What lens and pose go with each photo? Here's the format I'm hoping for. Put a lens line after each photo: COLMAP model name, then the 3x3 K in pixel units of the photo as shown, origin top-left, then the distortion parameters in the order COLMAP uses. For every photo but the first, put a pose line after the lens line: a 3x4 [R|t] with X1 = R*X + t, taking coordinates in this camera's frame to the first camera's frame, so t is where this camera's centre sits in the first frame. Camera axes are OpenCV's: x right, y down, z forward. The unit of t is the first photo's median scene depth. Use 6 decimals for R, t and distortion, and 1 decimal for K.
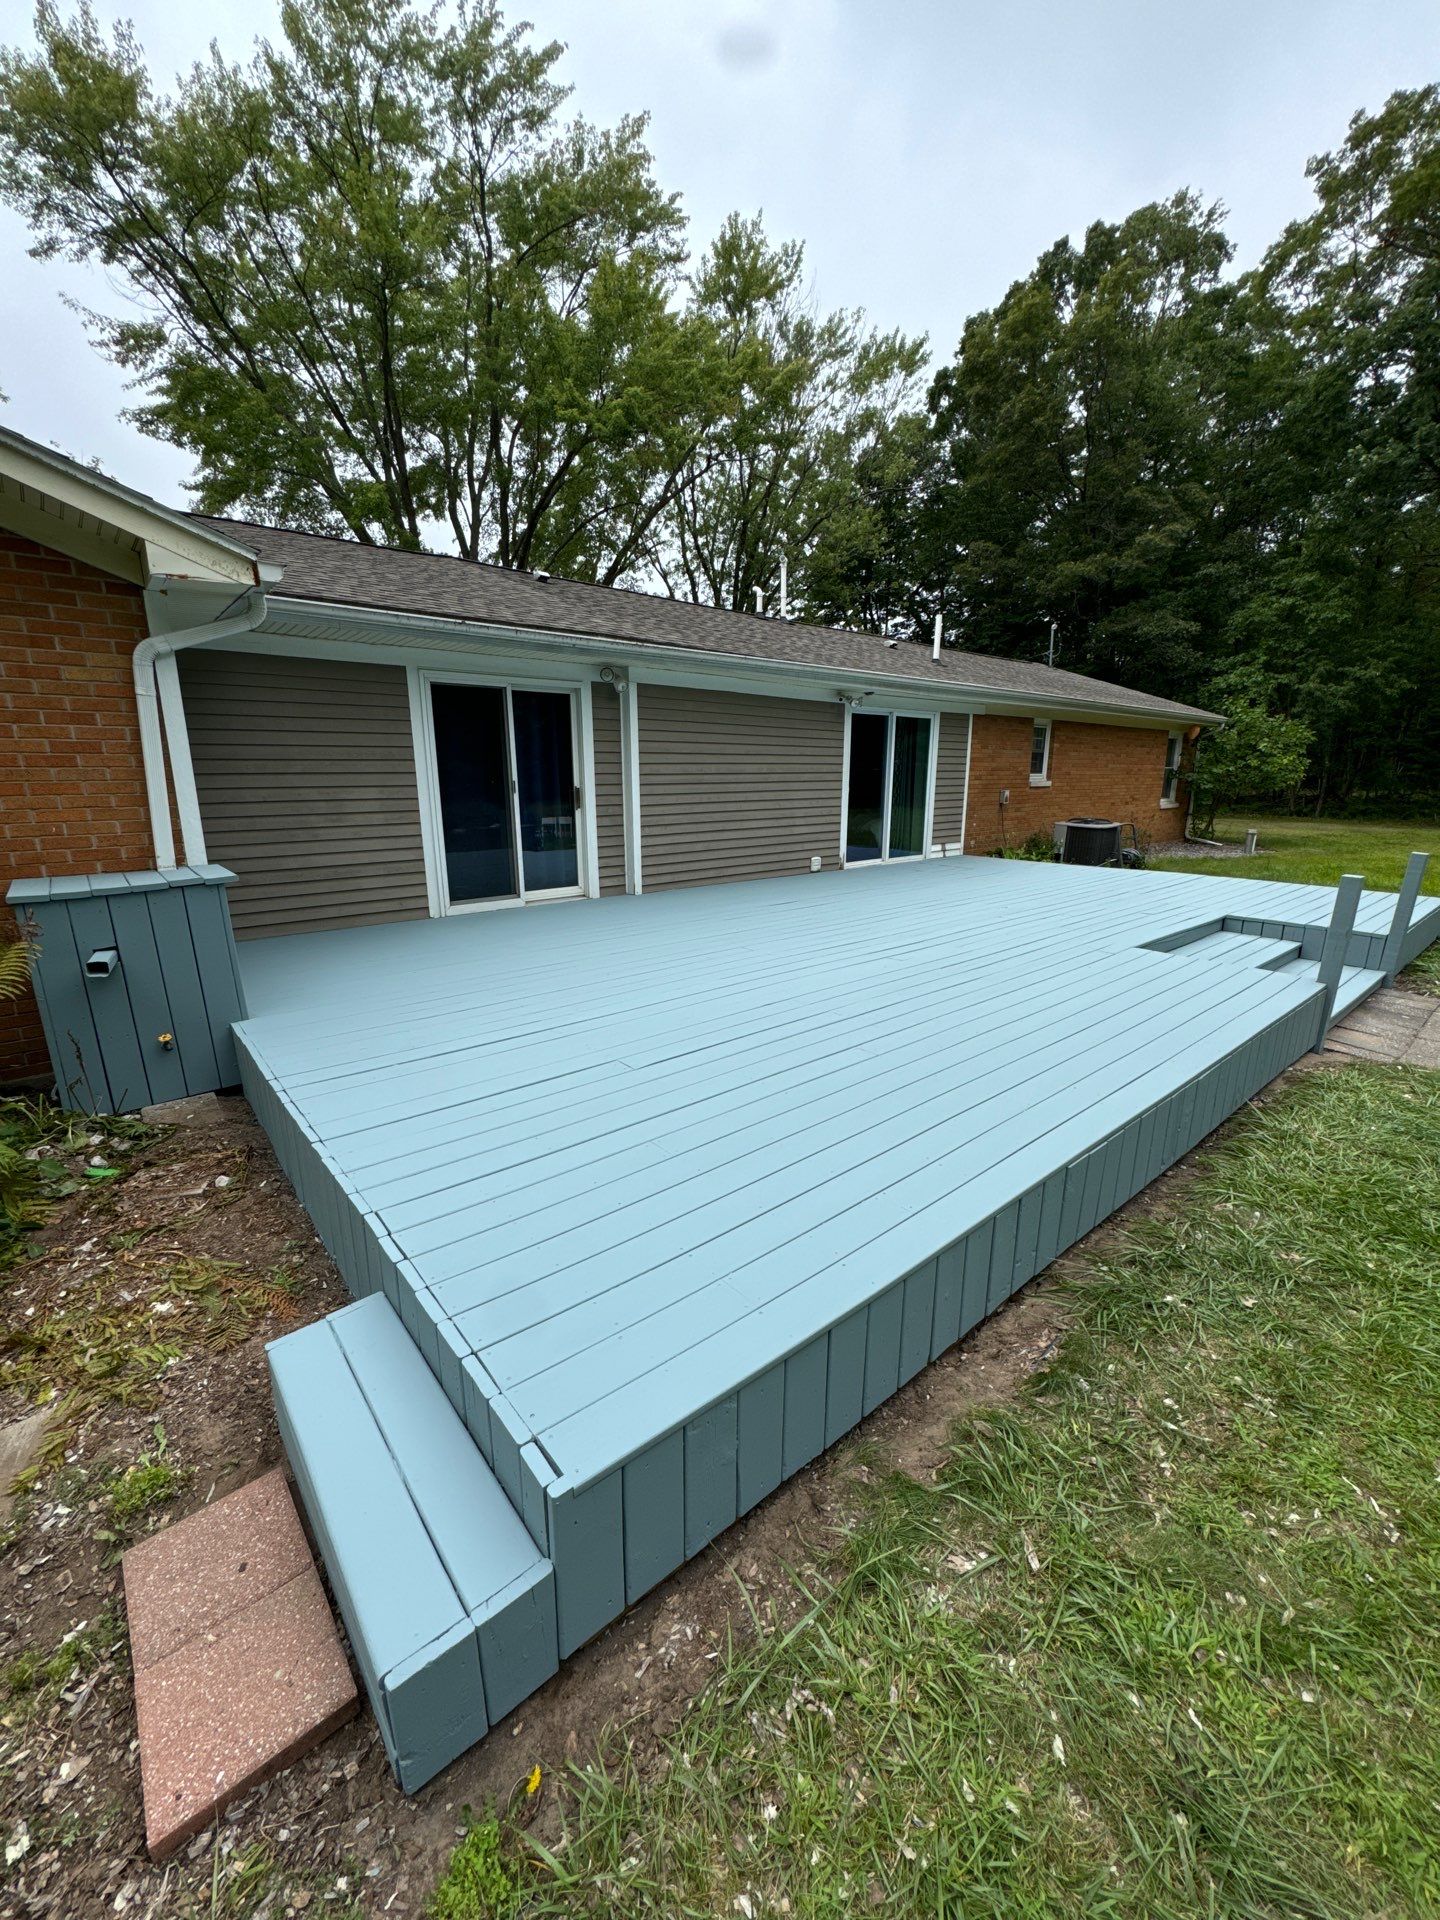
lens RADIAL K [[762.4, 0, 718.5], [0, 762.4, 956.9], [0, 0, 1]] dist [-0.001455, 0.000071]
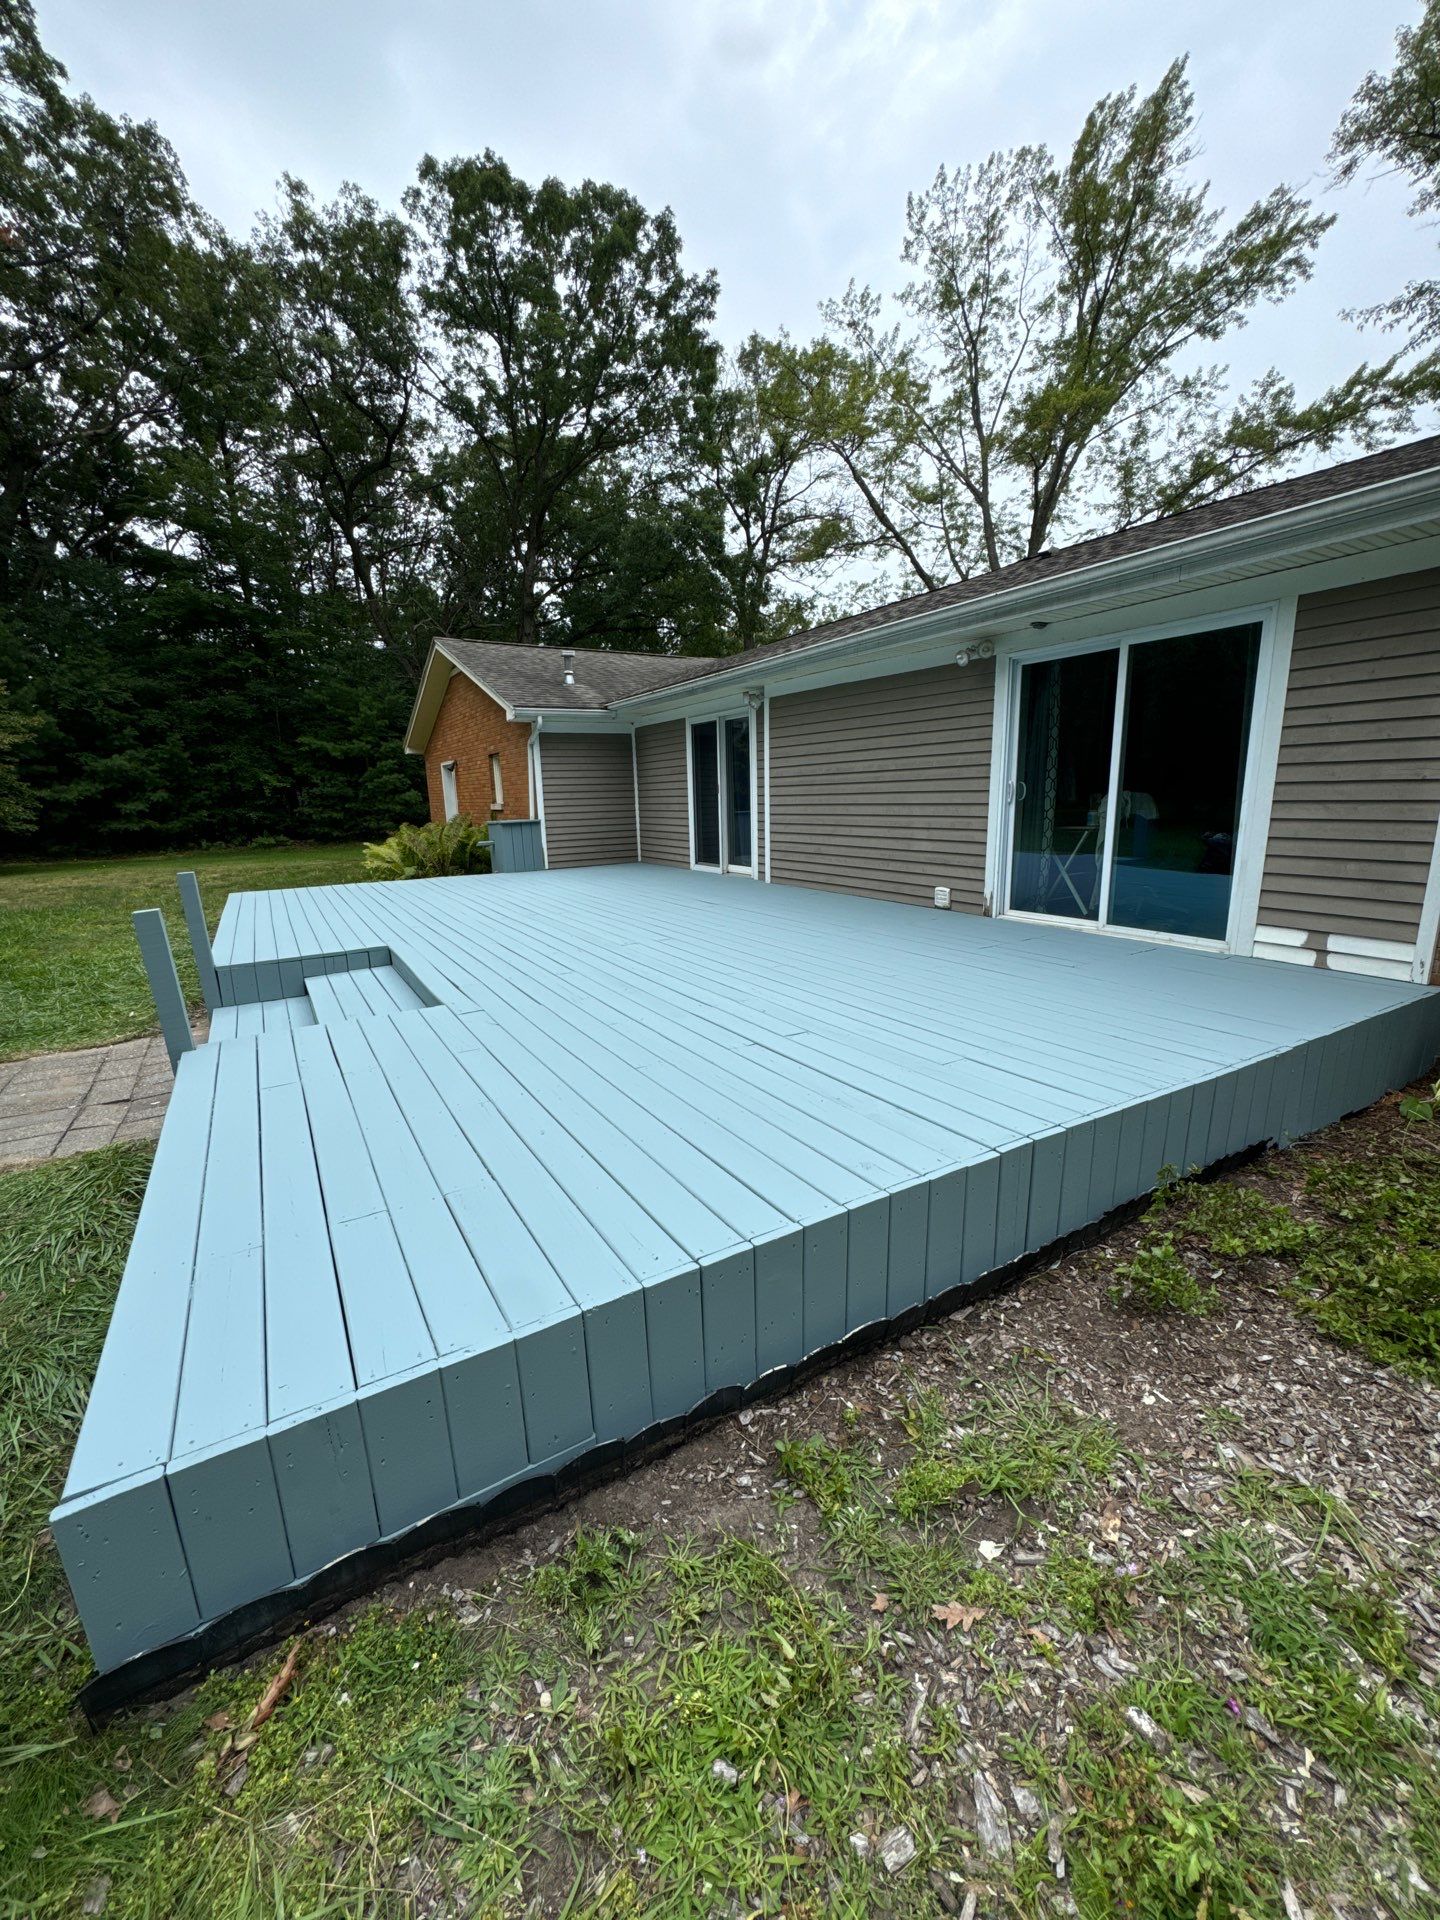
lens RADIAL K [[762.4, 0, 722.3], [0, 762.4, 956.9], [0, 0, 1]] dist [-0.001455, 0.000071]
pose [[-0.158815, 0.214763, -0.963667, 0.847342], [-0.207140, 0.947084, 0.245205, -0.199914], [0.965335, 0.238556, -0.105925, 0.892190]]
